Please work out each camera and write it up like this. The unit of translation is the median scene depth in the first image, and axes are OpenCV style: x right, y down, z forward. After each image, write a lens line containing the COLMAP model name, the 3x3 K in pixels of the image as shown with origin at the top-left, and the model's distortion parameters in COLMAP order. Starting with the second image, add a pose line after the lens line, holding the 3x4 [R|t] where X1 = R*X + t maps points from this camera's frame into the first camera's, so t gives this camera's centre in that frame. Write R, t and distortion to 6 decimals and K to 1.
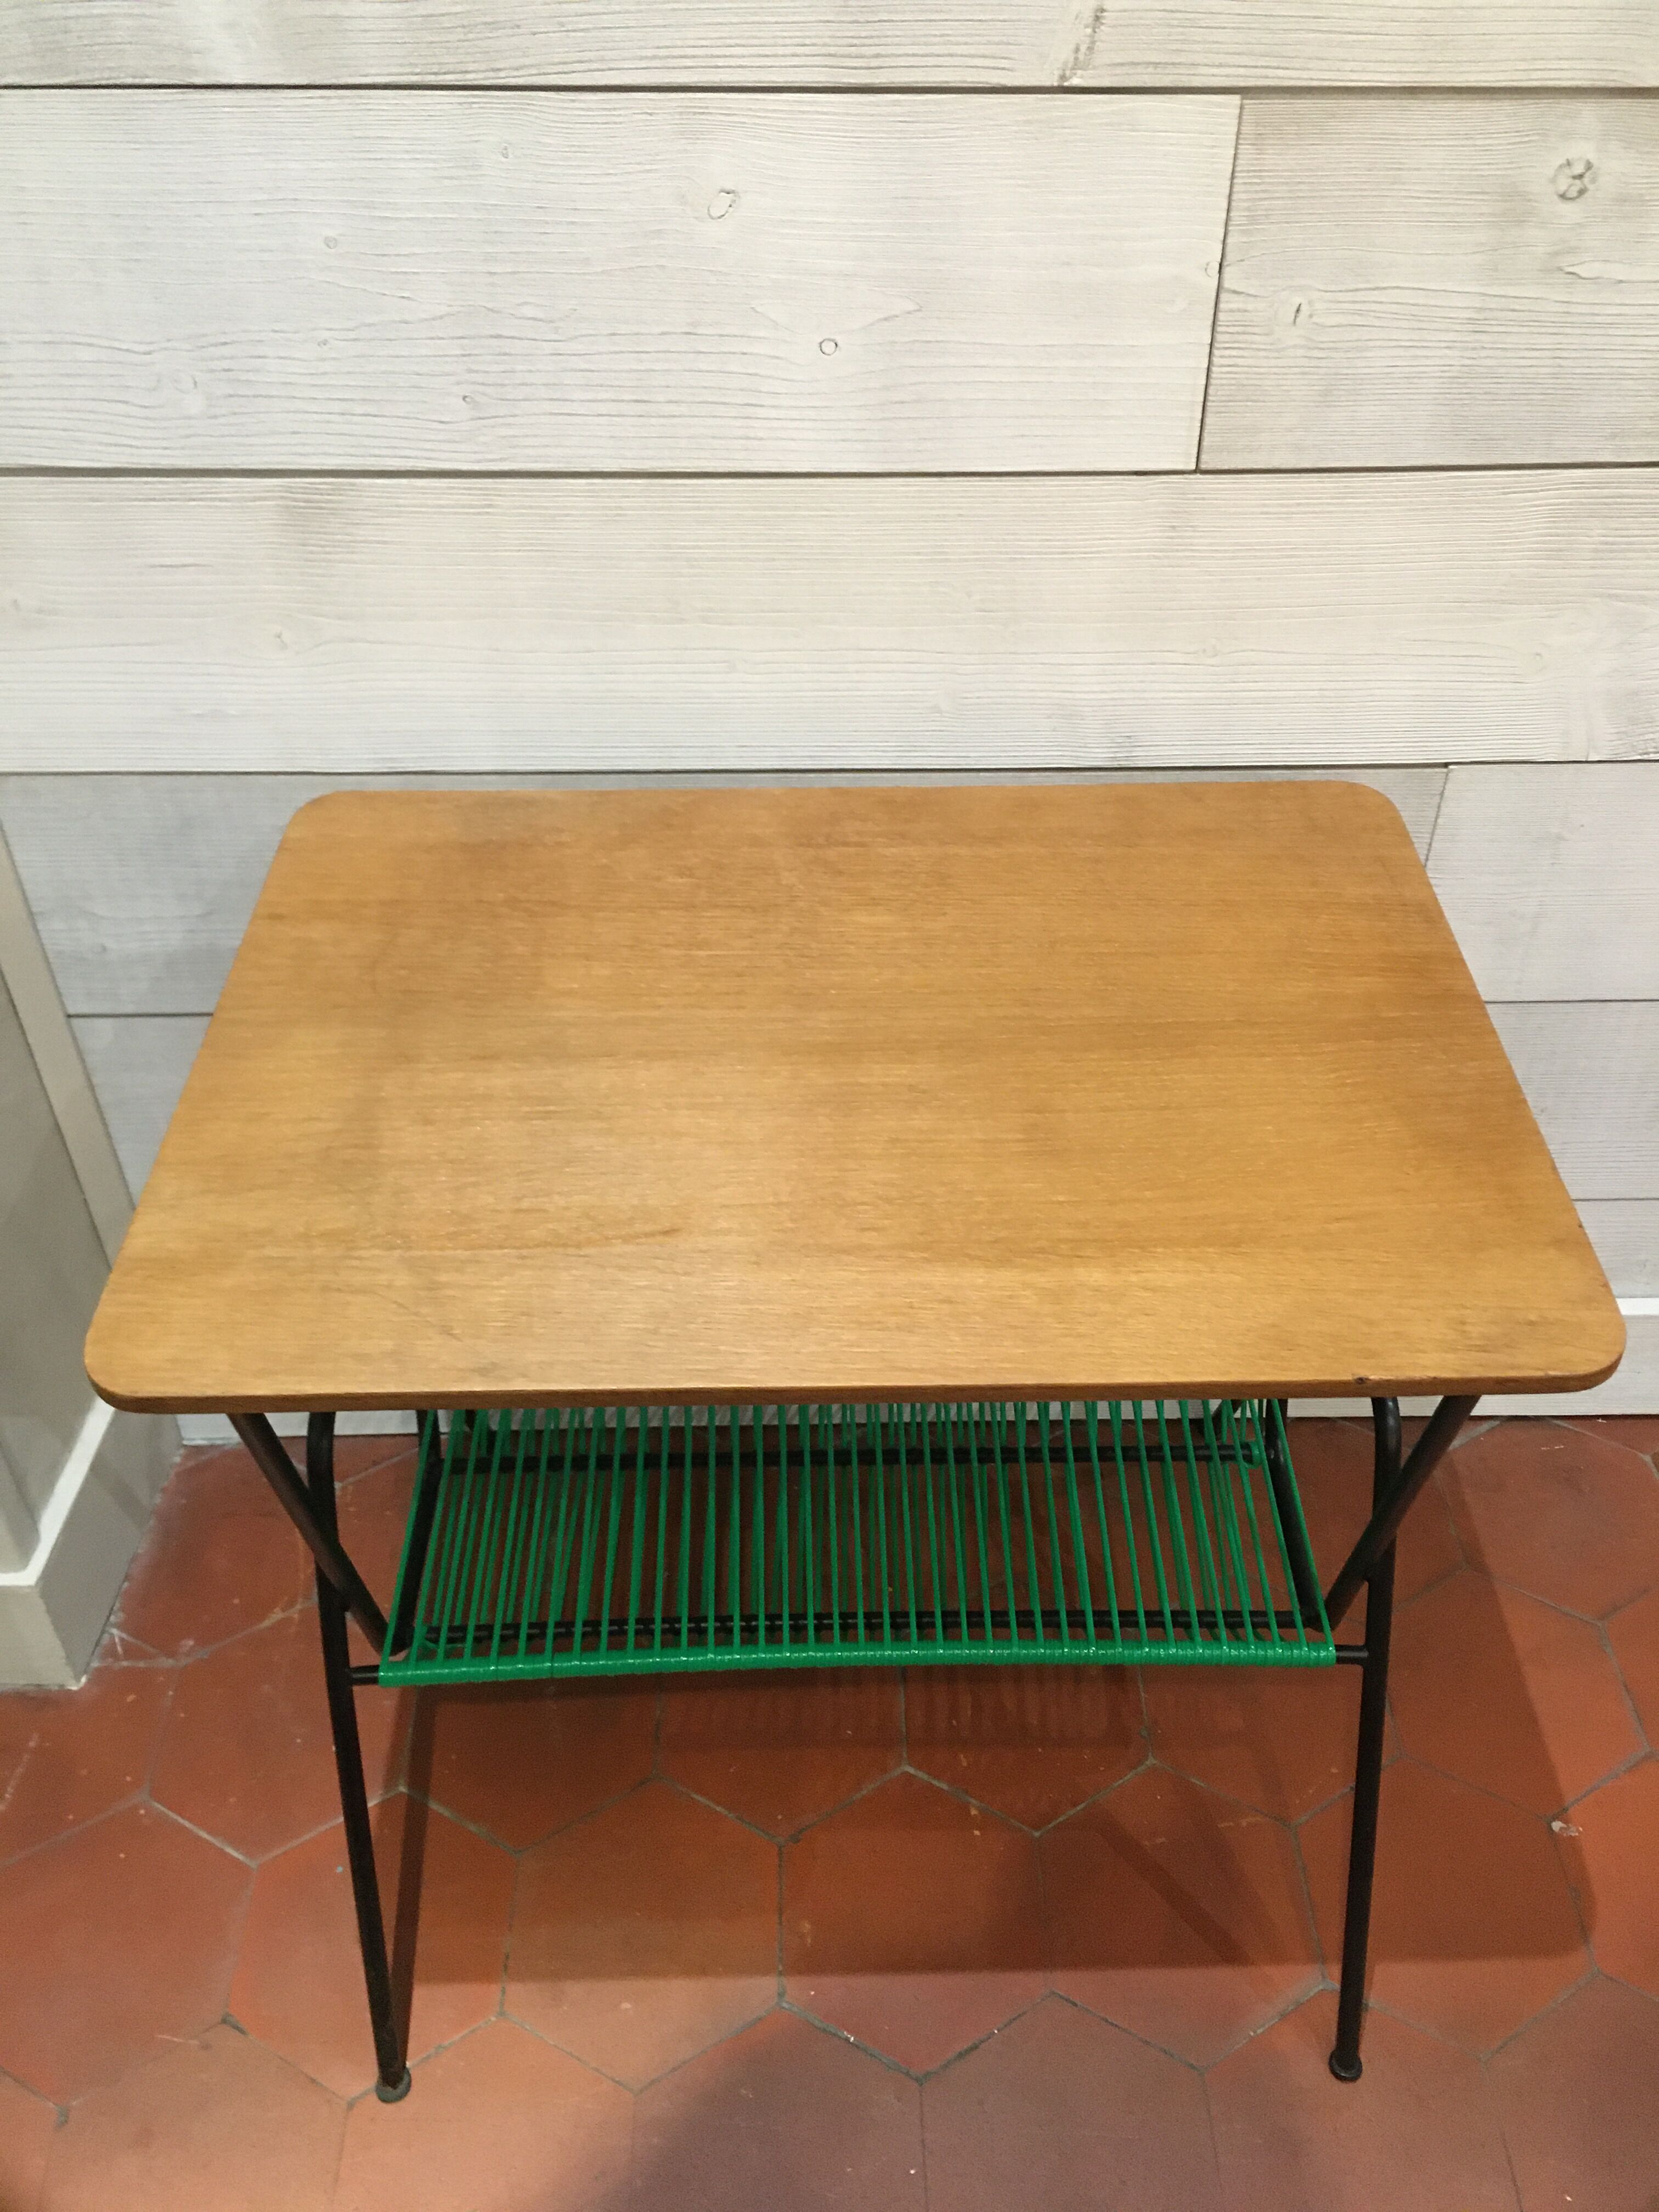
lens RADIAL K [[1884.4, 0, 860.3], [0, 1884.4, 996.4], [0, 0, 1]] dist [0.081767, -0.119137]
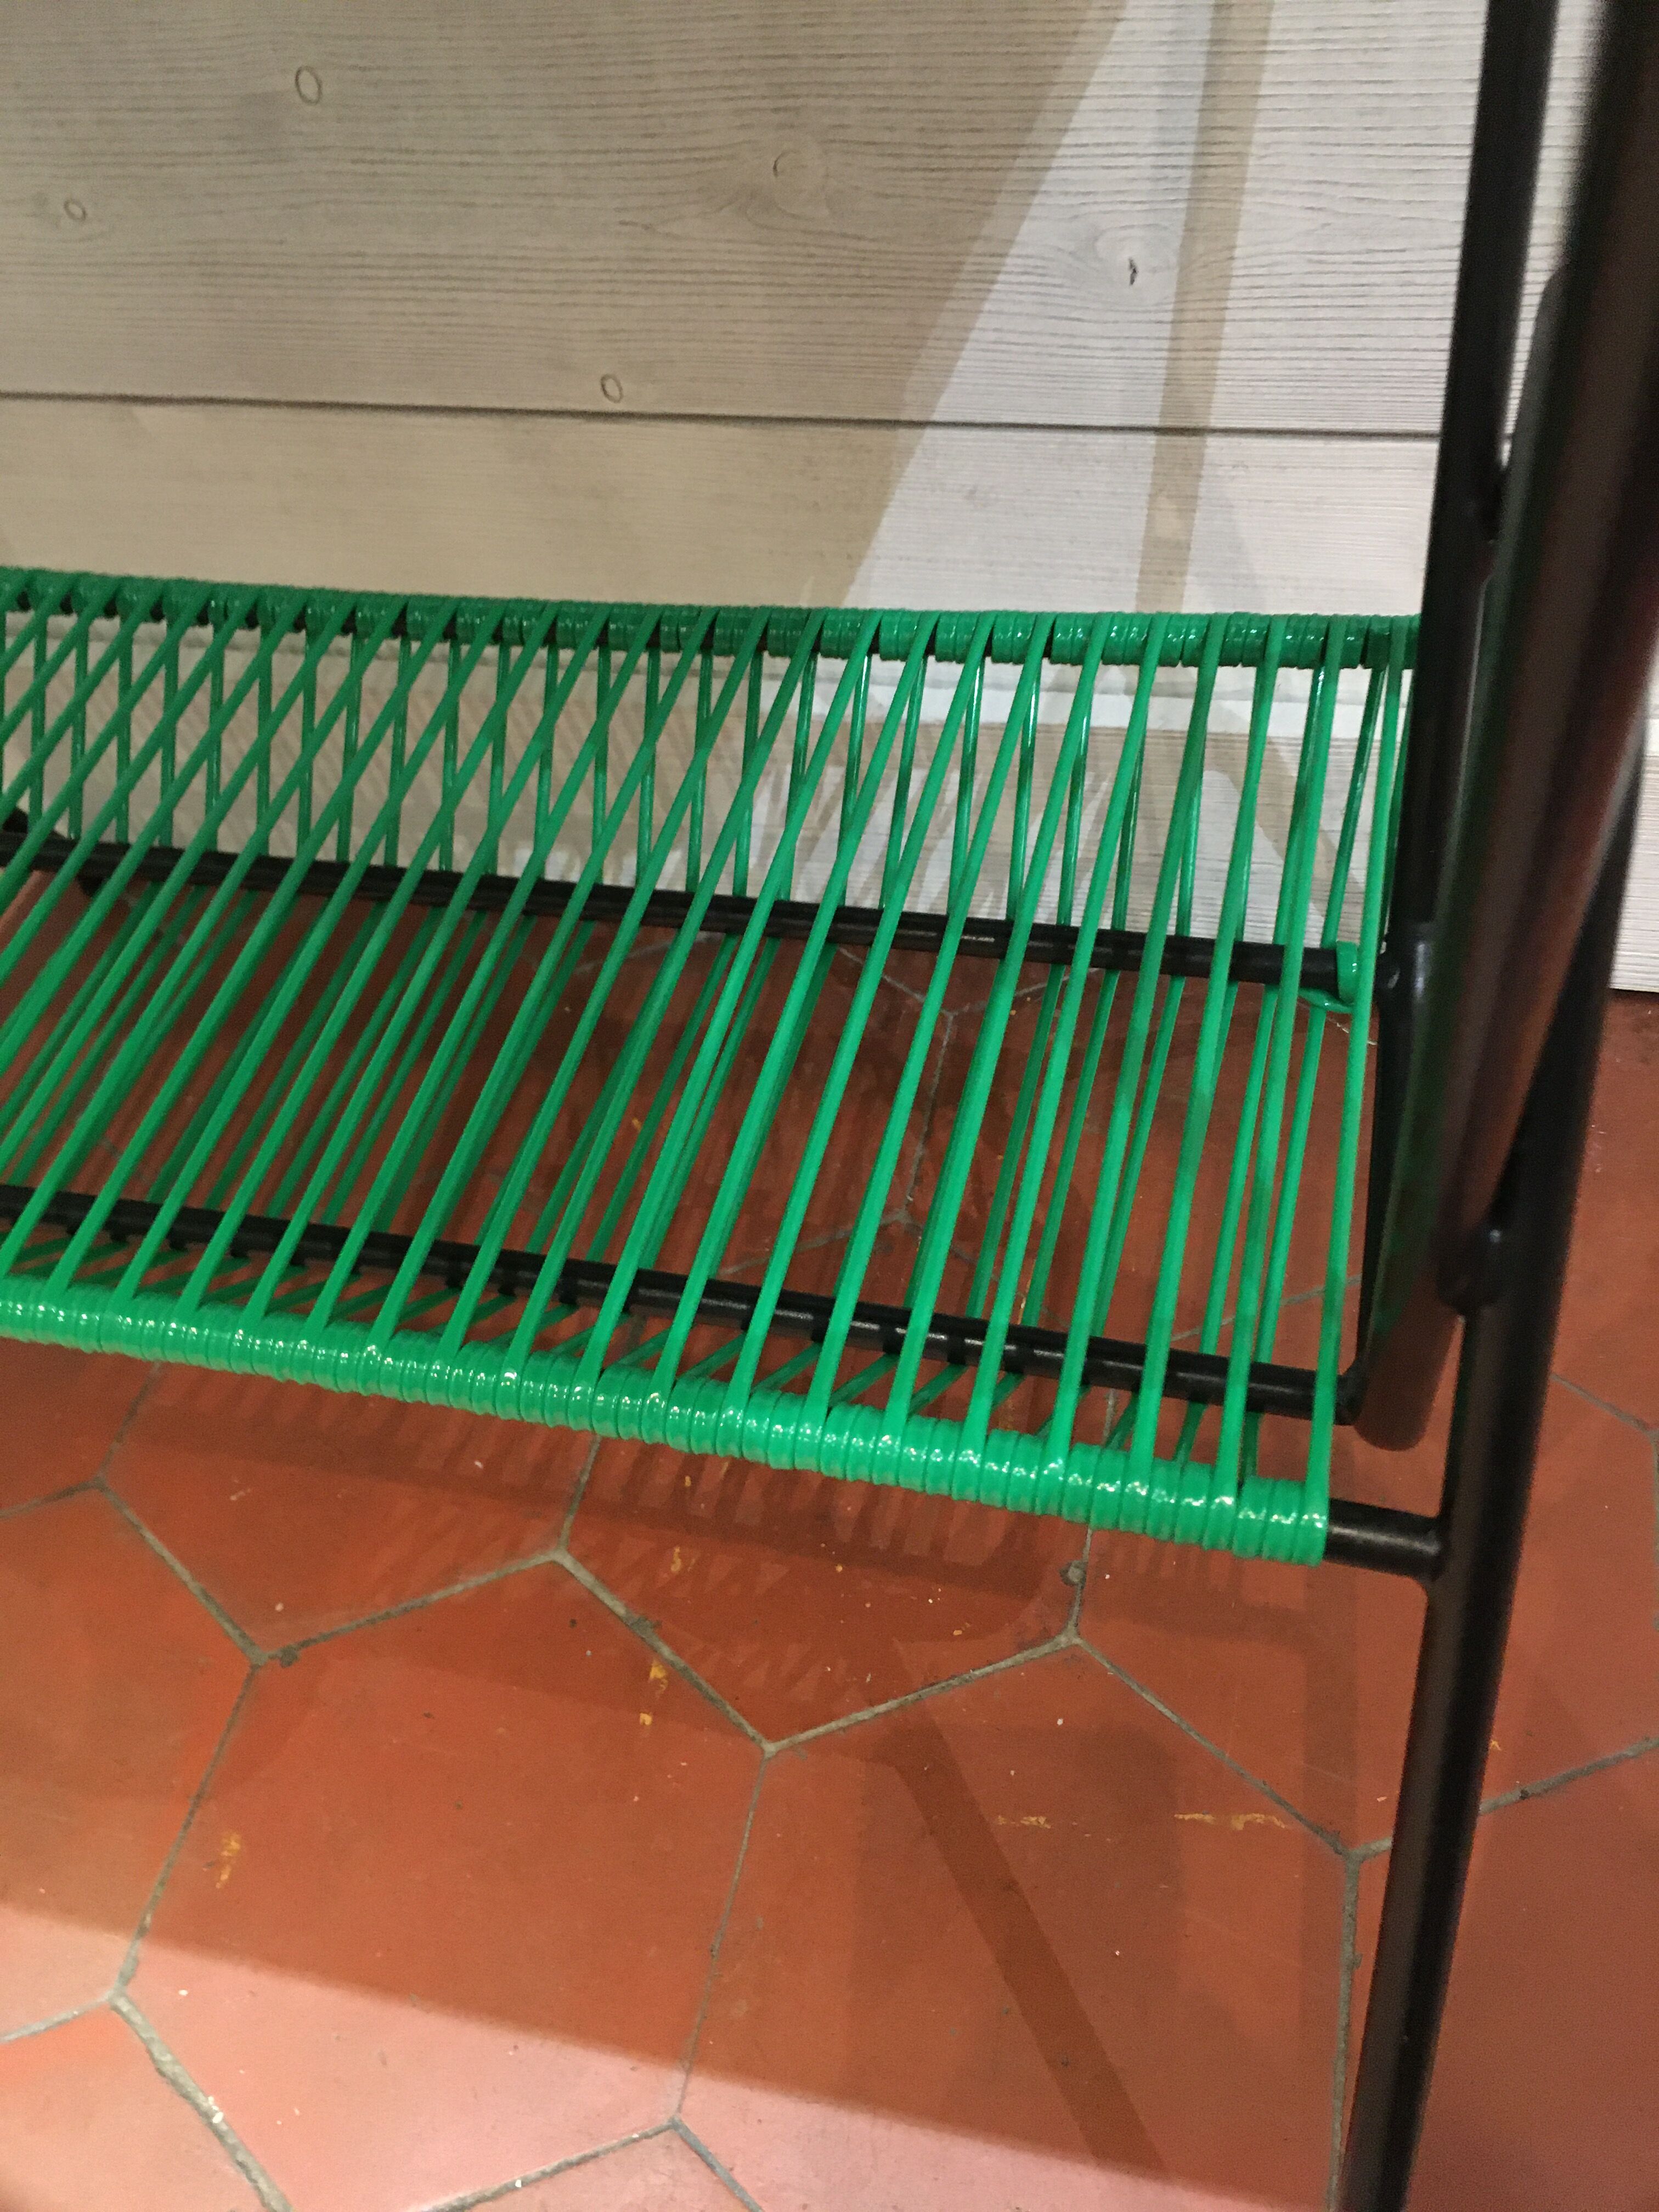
lens RADIAL K [[1882.4, 0, 867.8], [0, 1882.4, 996.3], [0, 0, 1]] dist [0.086932, -0.137741]
pose [[0.962730, 0.108261, -0.247852, 0.257027], [-0.065256, 0.982298, 0.175594, 0.226538], [0.262475, -0.152876, 0.952752, 0.746354]]
